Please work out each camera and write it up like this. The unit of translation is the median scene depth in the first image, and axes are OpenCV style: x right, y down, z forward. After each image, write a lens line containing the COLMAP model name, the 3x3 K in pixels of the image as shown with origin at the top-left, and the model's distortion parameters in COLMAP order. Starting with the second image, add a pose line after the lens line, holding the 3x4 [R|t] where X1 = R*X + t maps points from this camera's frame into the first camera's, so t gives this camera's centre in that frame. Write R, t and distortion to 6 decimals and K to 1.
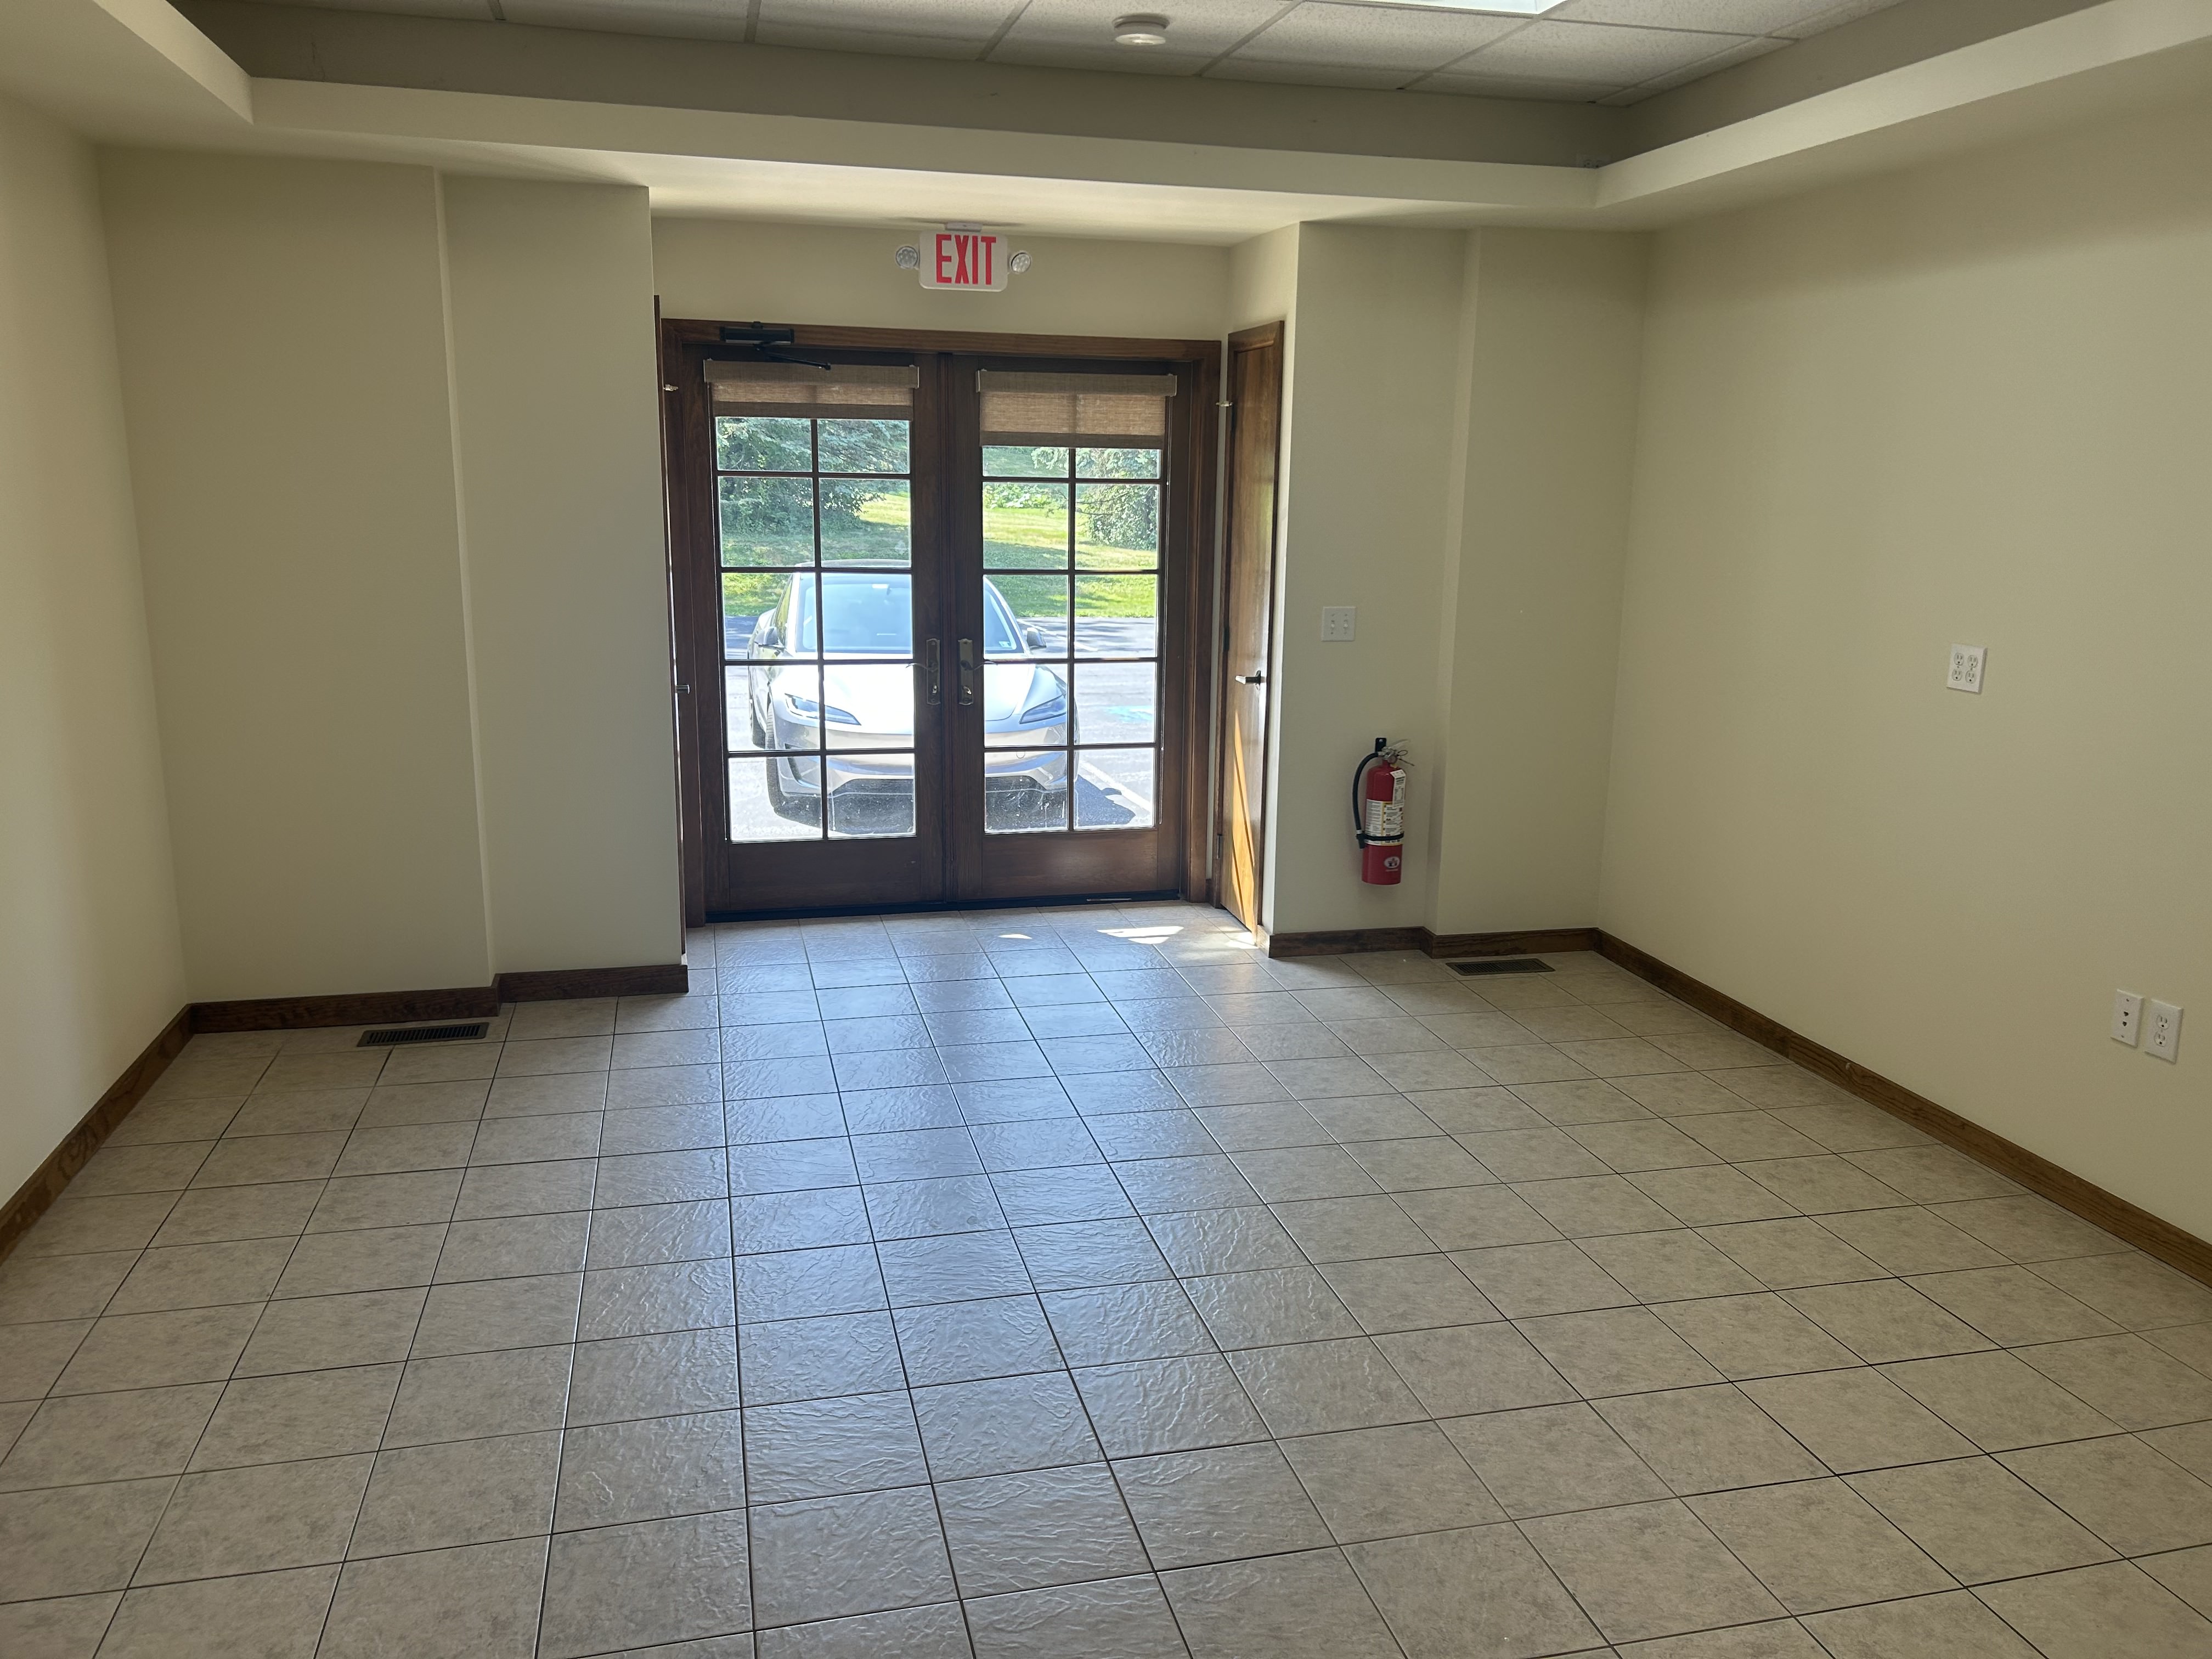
lens RADIAL K [[1674.6, 0, 1112.8], [0, 1674.6, 823.6], [0, 0, 1]] dist [0.058649, -0.057695]
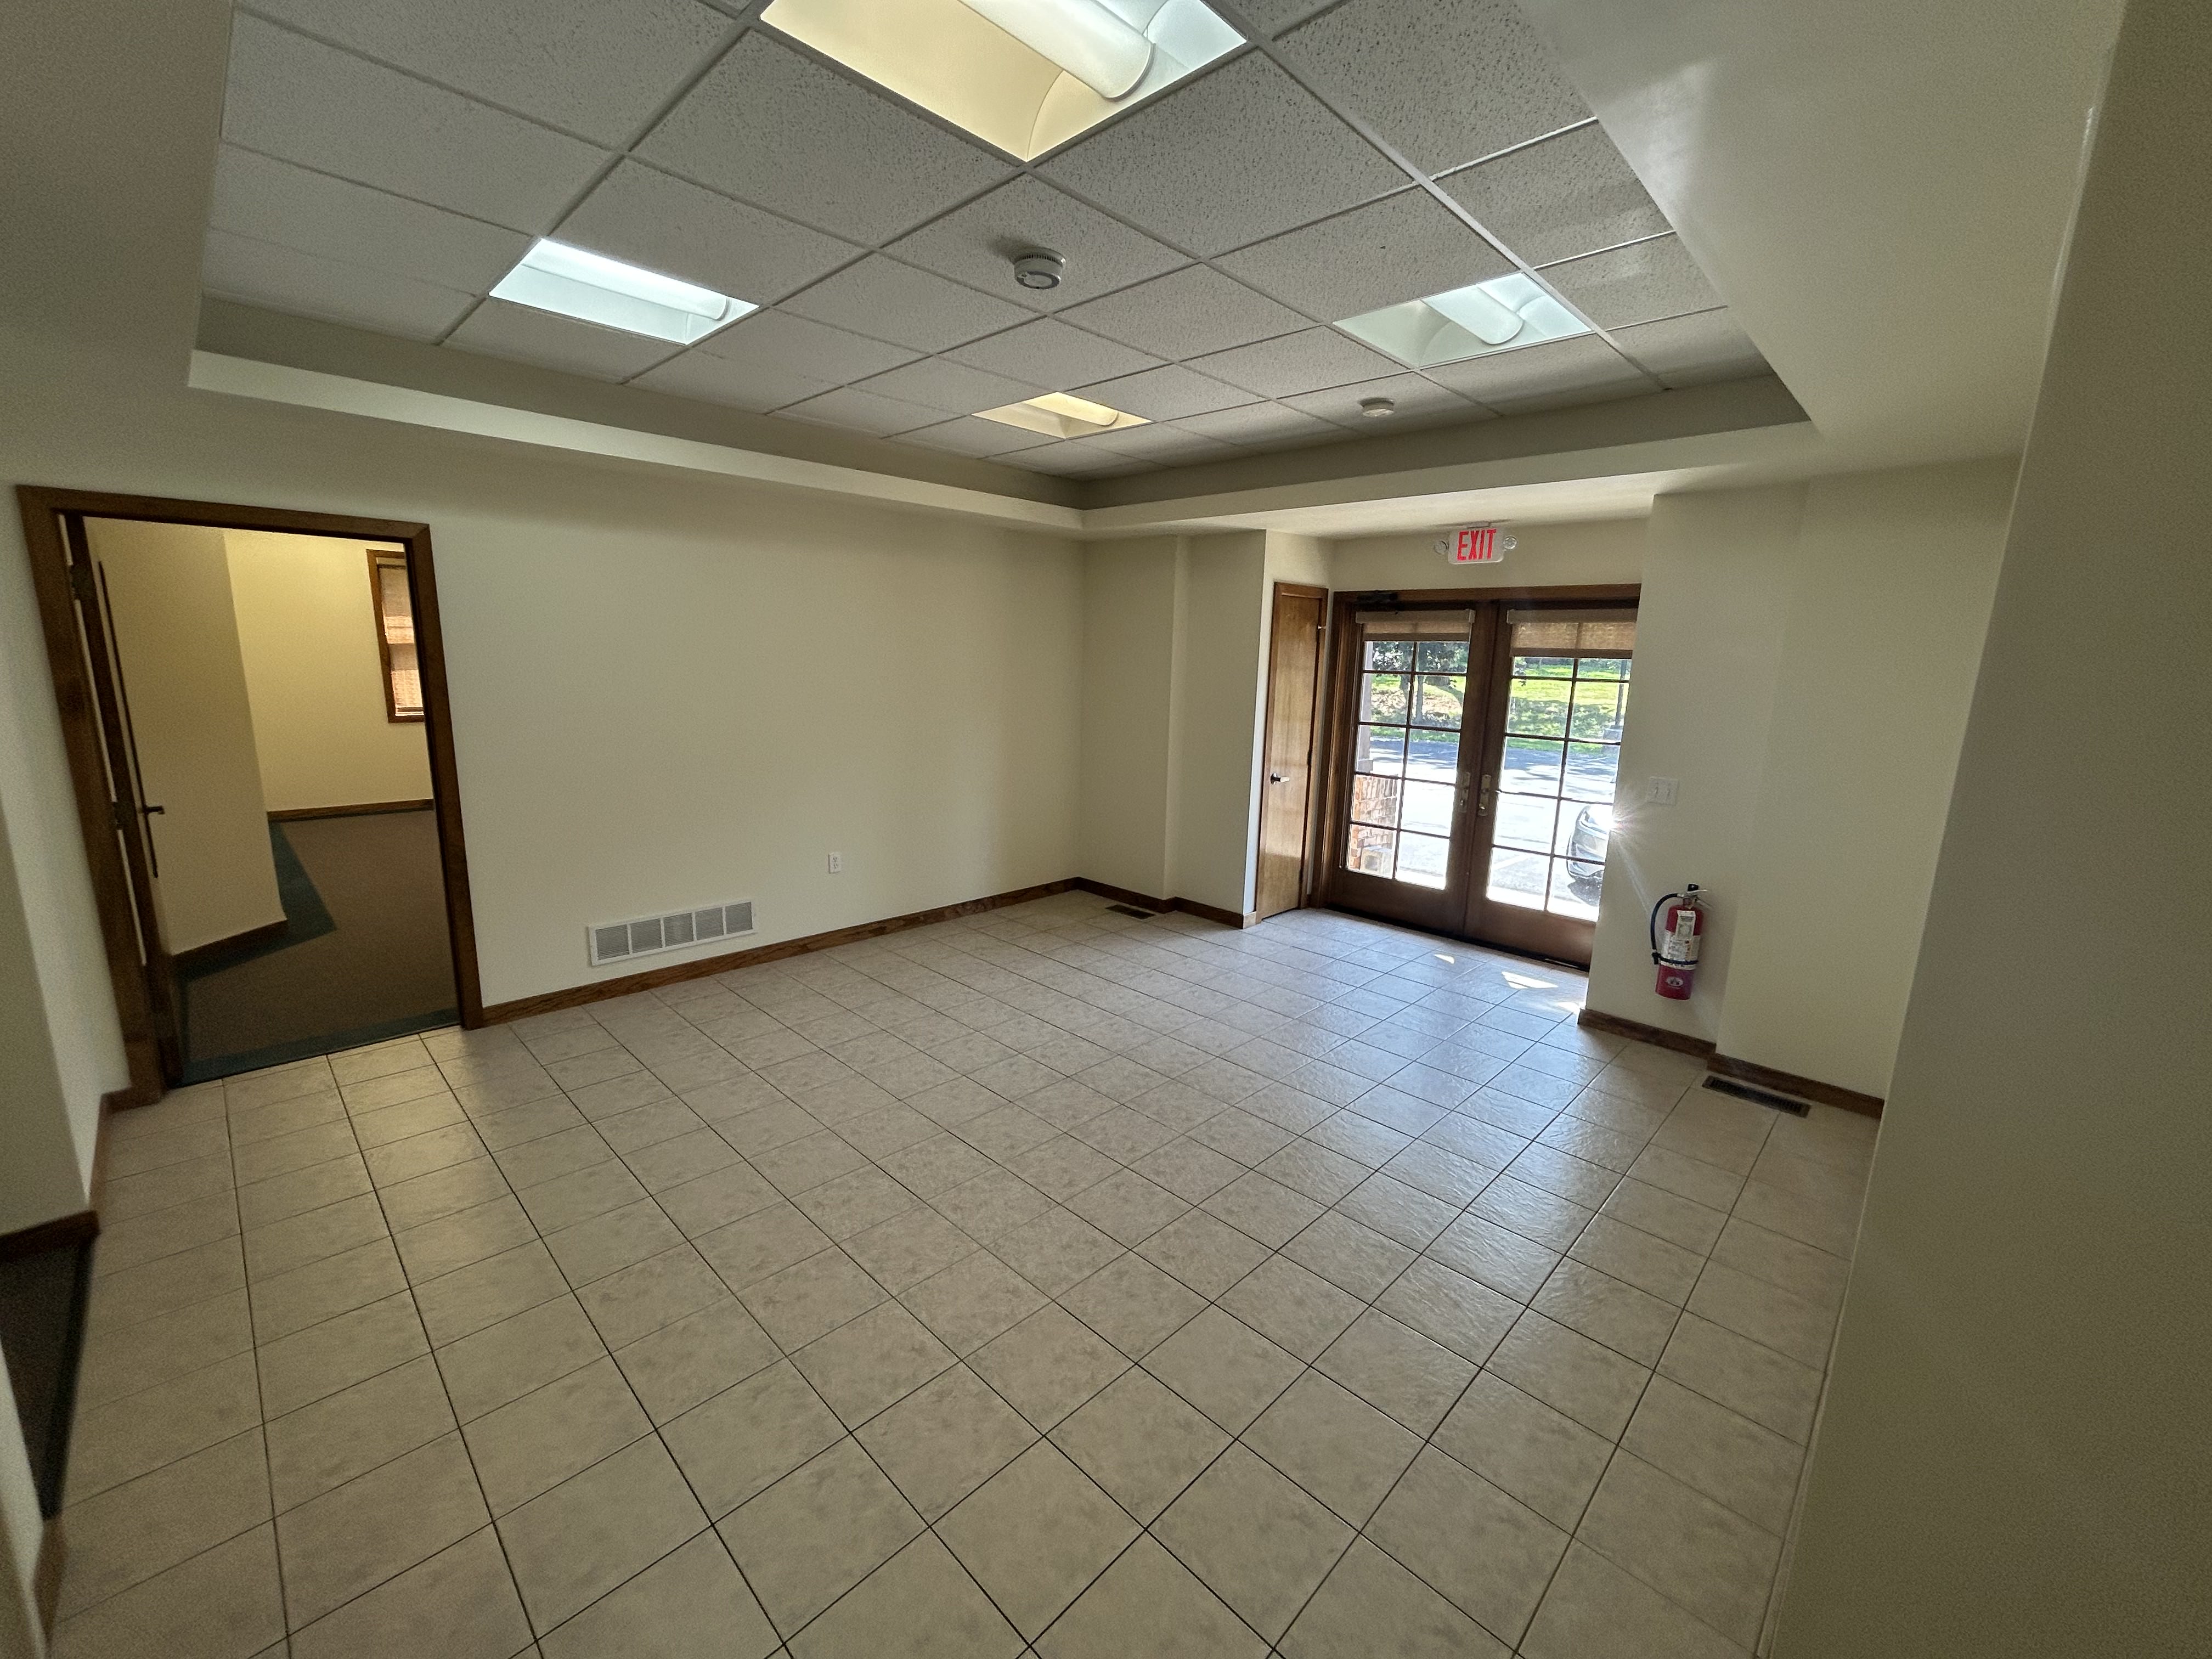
lens RADIAL K [[897.9, 0, 1106.0], [0, 897.9, 829.5], [0, 0, 1]] dist [0.002912, 0.000002]
pose [[0.522002, 0.164108, -0.837008, 0.488573], [-0.193313, 0.978543, 0.071298, -0.054594], [0.830749, 0.124587, 0.542526, 0.253344]]
